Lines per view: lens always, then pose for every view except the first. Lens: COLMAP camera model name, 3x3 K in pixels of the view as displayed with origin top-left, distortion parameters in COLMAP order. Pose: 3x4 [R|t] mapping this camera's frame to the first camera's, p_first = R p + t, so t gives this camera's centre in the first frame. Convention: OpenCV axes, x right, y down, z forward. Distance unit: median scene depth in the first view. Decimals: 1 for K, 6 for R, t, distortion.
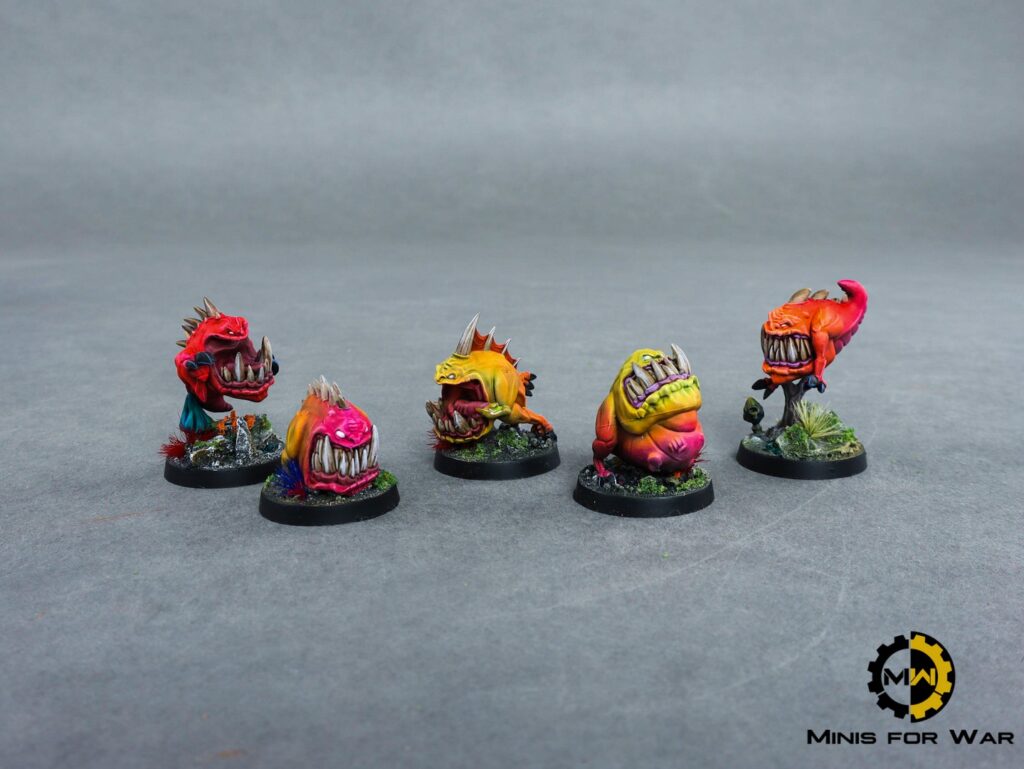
lens RADIAL K [[1433.7, 0, 505.1], [0, 1433.7, 383.8], [0, 0, 1]] dist [0.001335, 0.000000]
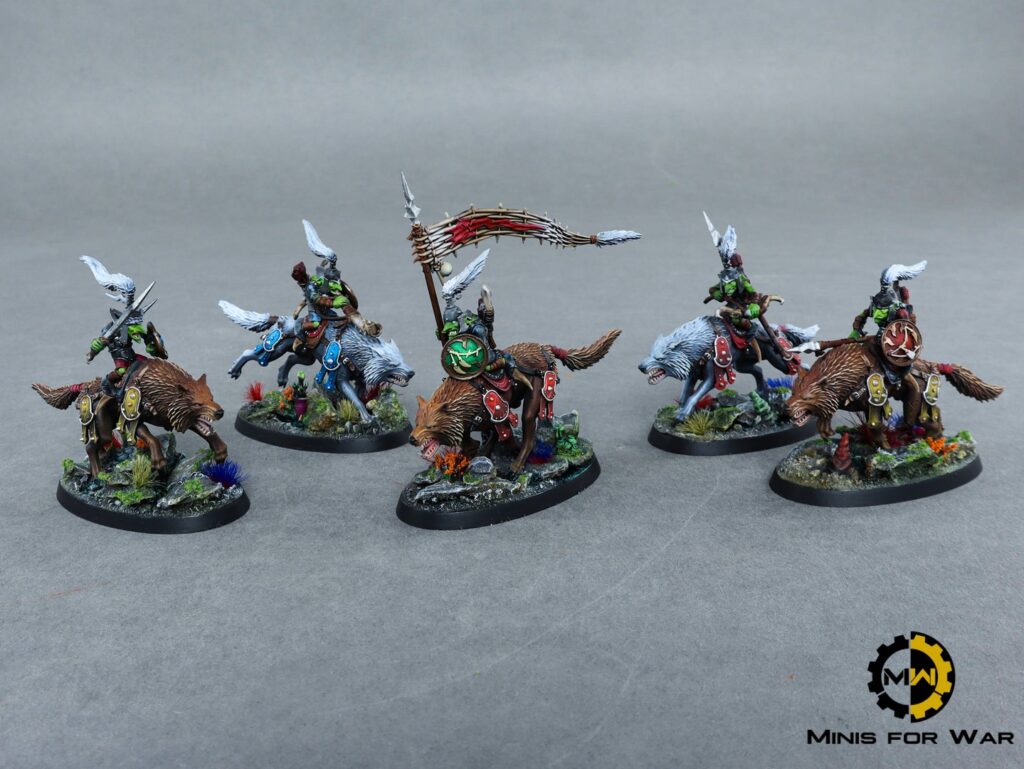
lens RADIAL K [[1388.4, 0, 517.2], [0, 1388.4, 386.2], [0, 0, 1]] dist [-0.037779, 0.000000]
pose [[0.999530, -0.010610, -0.028777, 0.183123], [0.014118, 0.992107, 0.124600, -0.273740], [0.027227, -0.124948, 0.991790, -0.179531]]
